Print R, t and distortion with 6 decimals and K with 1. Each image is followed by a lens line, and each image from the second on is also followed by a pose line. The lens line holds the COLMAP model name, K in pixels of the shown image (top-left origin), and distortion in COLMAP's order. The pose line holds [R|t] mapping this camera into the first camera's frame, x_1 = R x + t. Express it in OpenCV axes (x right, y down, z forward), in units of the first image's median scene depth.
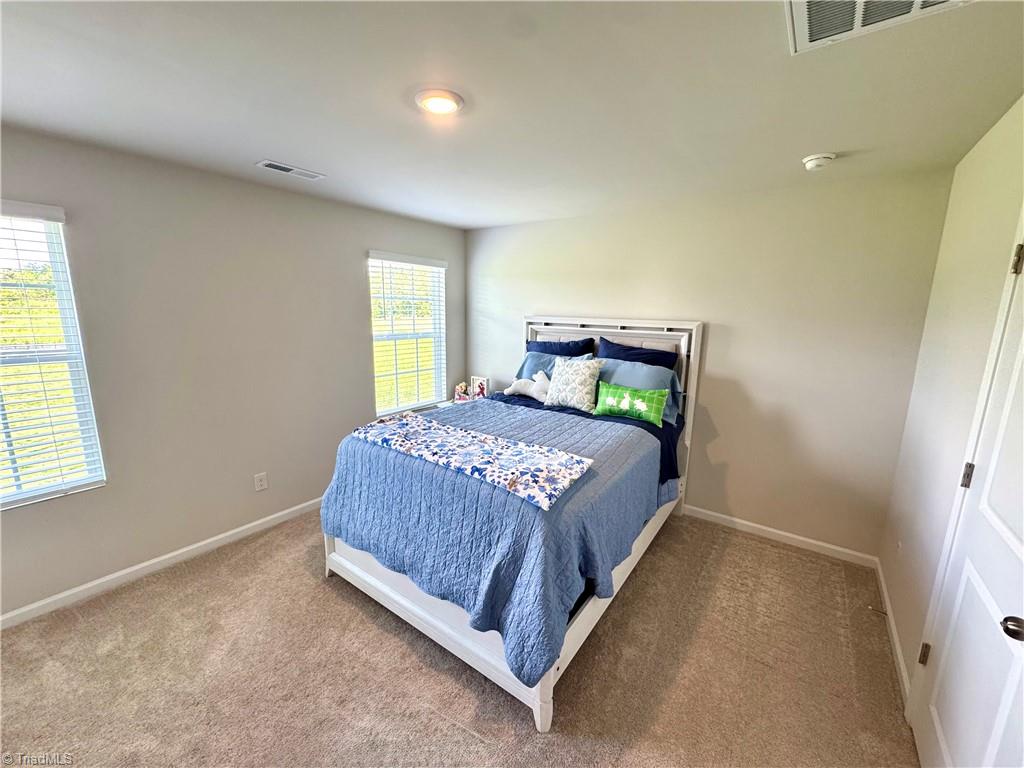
lens RADIAL K [[407.5, 0, 512.0], [0, 407.5, 384.0], [0, 0, 1]] dist [-0.000647, -0.000127]
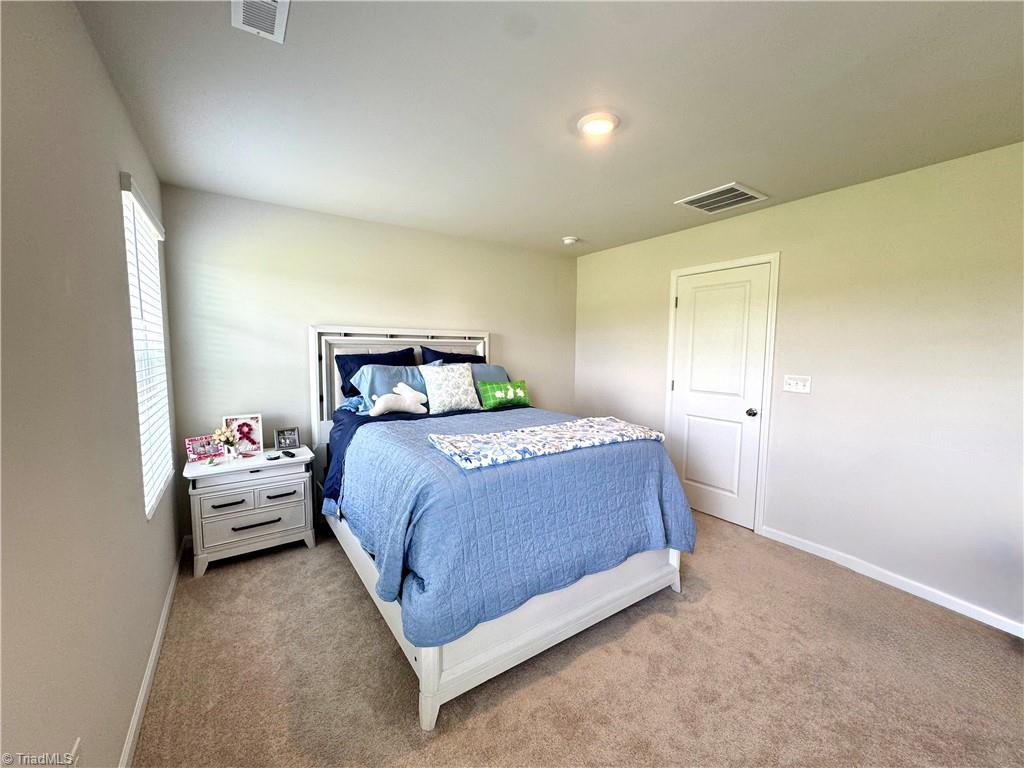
lens RADIAL K [[407.5, 0, 512.0], [0, 407.5, 384.0], [0, 0, 1]] dist [-0.000647, -0.000127]
pose [[0.338162, -0.093871, 0.936395, -0.726820], [0.169347, 0.984840, 0.037571, -0.022460], [-0.925726, 0.145871, 0.348932, 0.473776]]
